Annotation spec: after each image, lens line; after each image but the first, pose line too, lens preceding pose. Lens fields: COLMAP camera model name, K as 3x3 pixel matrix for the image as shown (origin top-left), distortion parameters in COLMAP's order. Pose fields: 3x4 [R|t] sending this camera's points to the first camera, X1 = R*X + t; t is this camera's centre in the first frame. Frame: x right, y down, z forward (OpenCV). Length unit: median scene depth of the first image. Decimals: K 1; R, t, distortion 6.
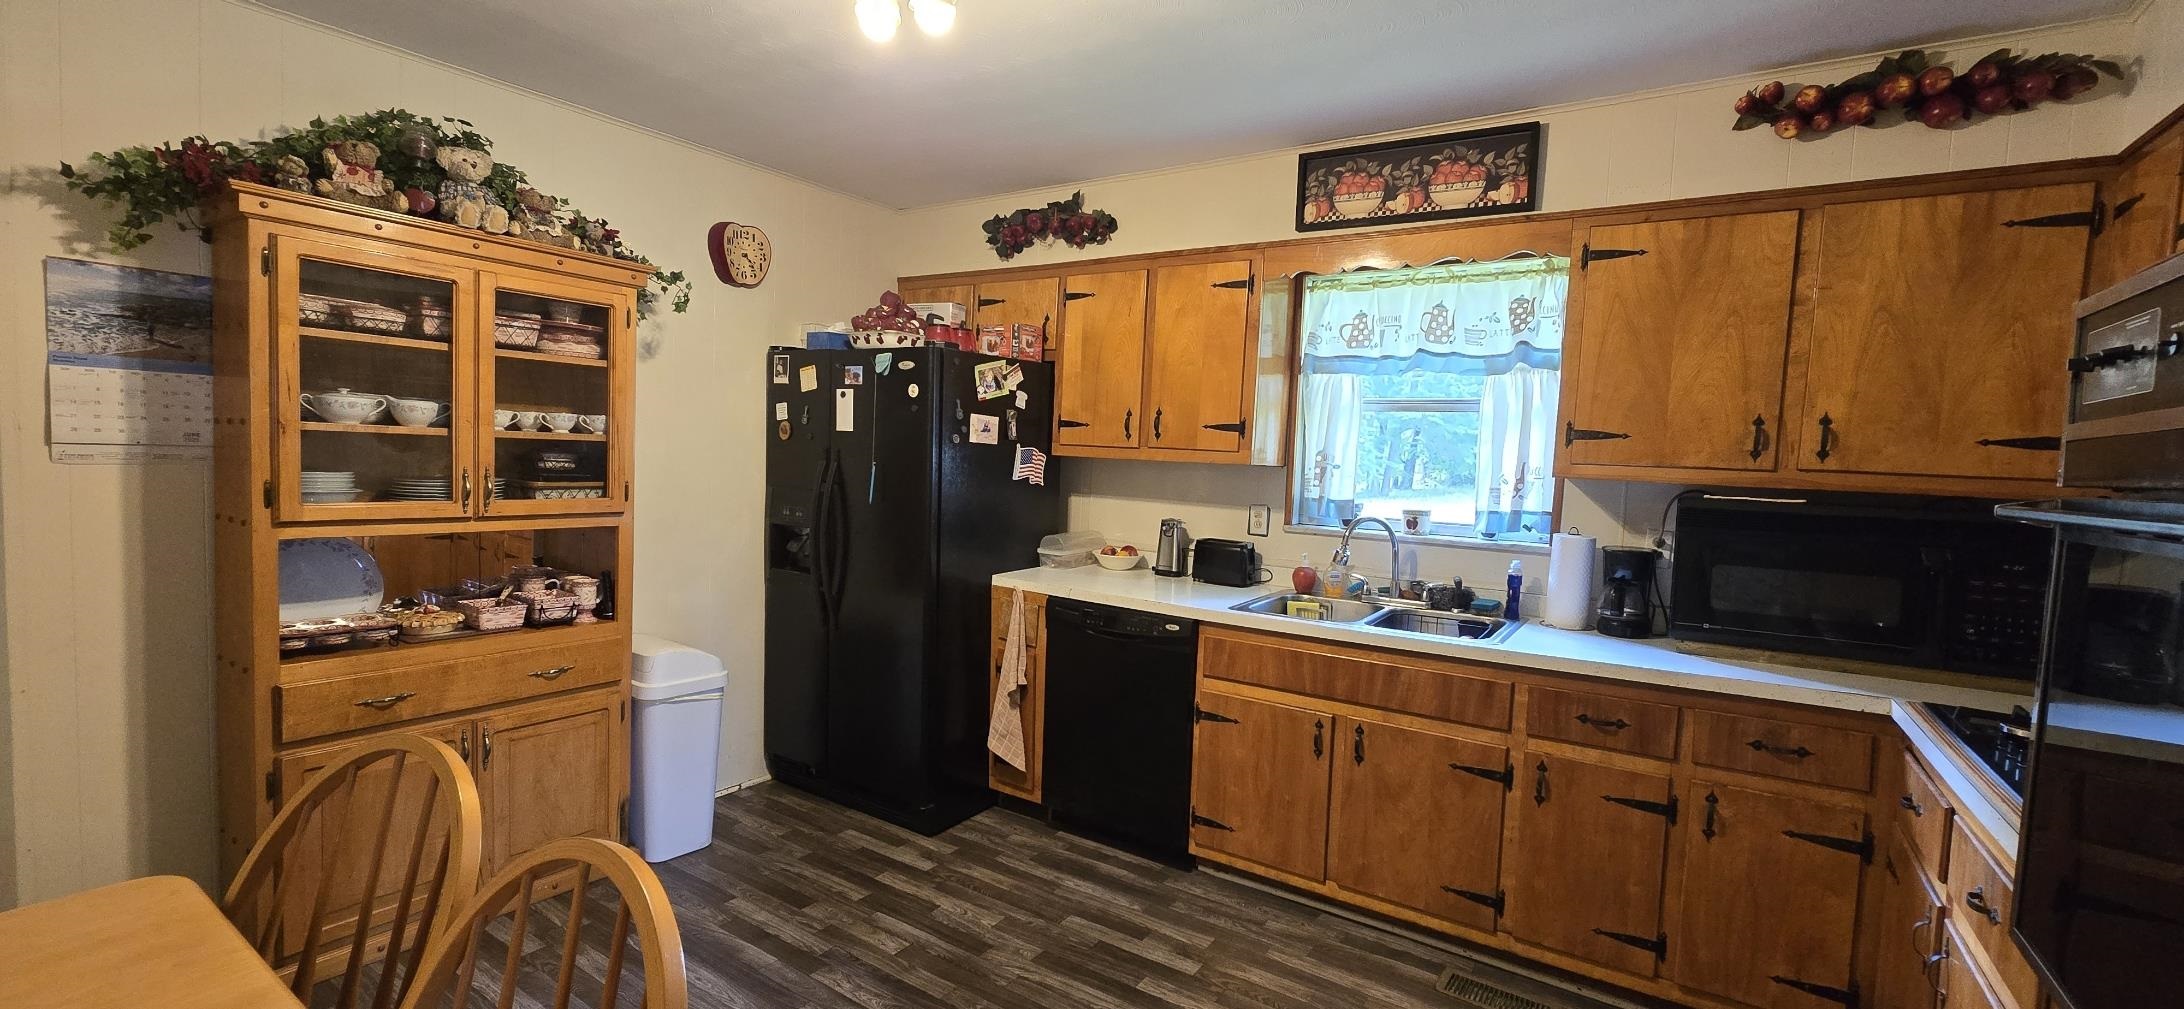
lens RADIAL K [[895.4, 0, 1096.2], [0, 895.4, 506.5], [0, 0, 1]] dist [-0.003516, 0.000335]
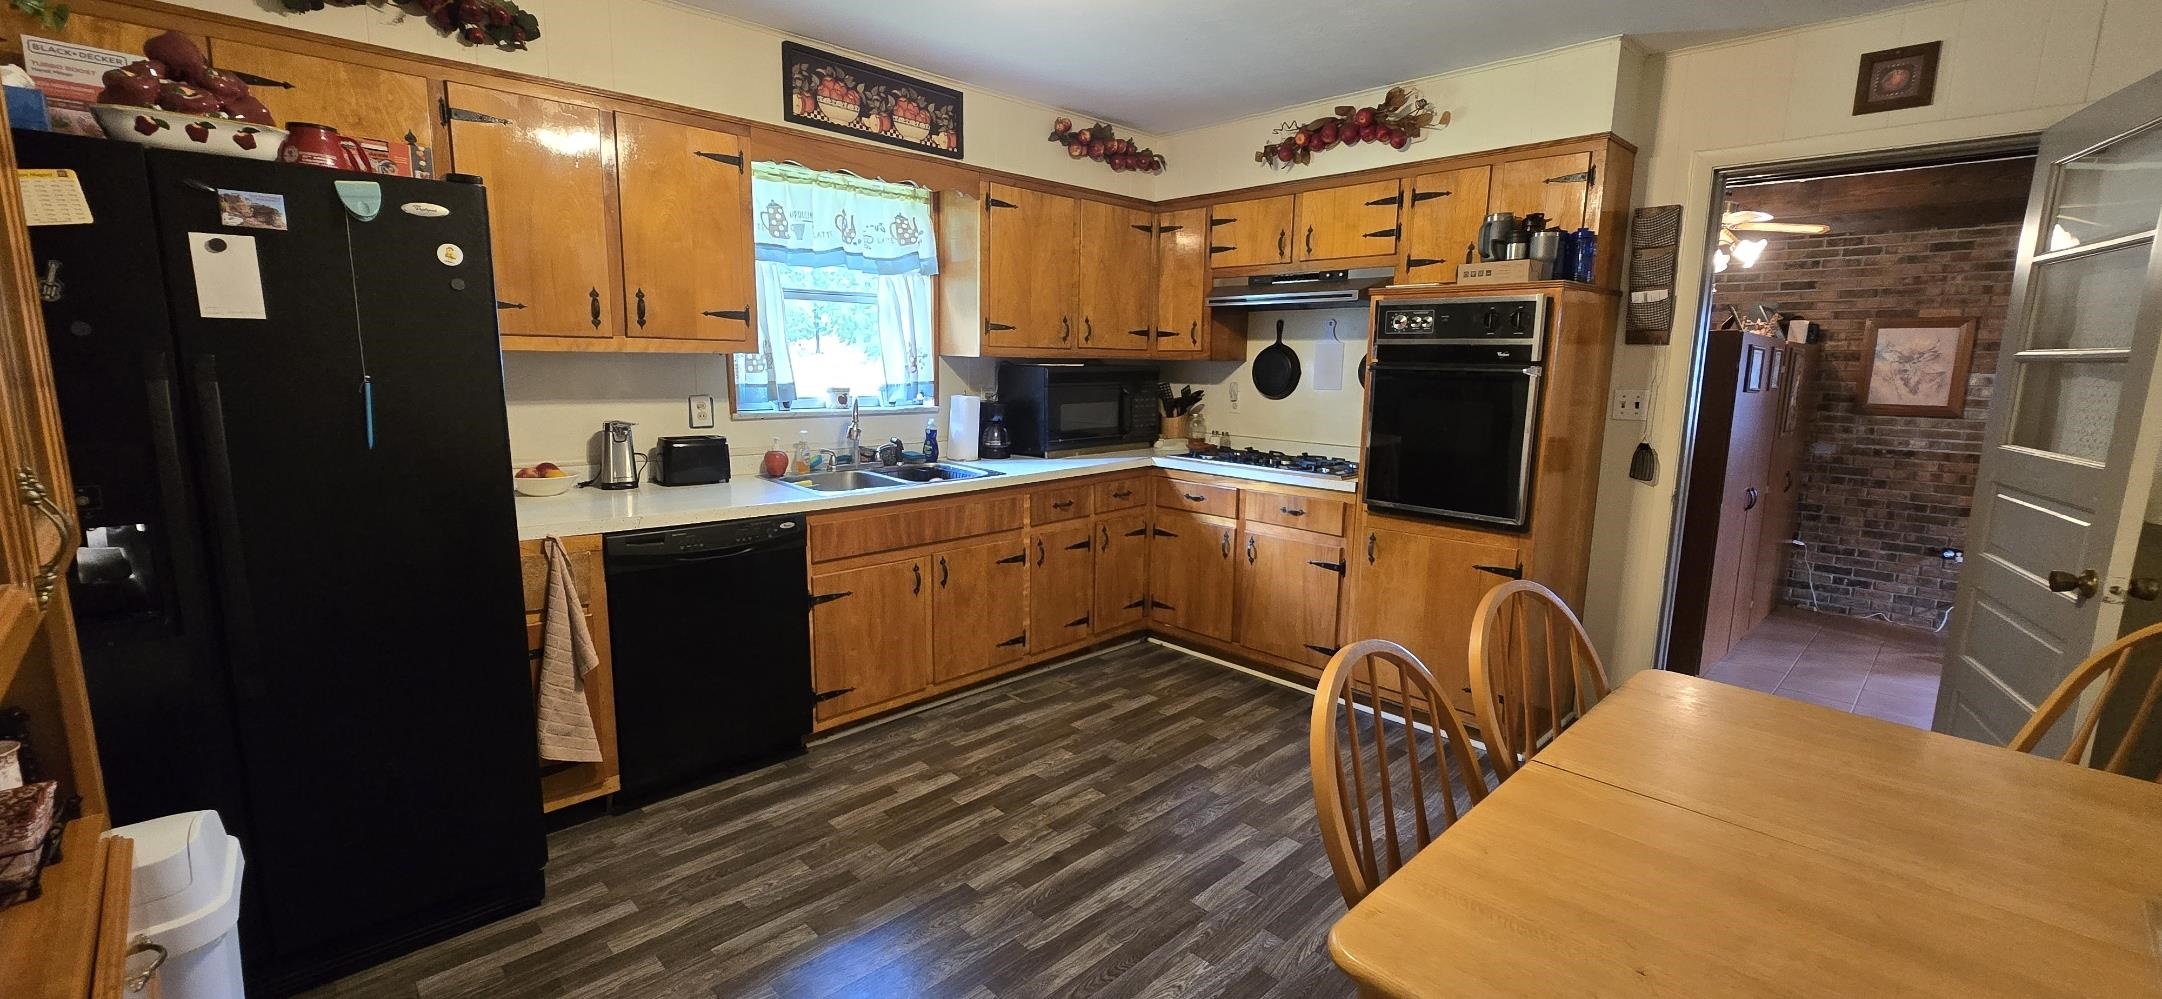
lens RADIAL K [[886.4, 0, 1083.5], [0, 886.4, 504.4], [0, 0, 1]] dist [-0.003516, 0.000335]
pose [[0.200930, -0.203854, 0.958160, -0.798962], [0.043223, 0.979000, 0.199224, -0.070283], [-0.978652, 0.001384, 0.205521, 0.491083]]
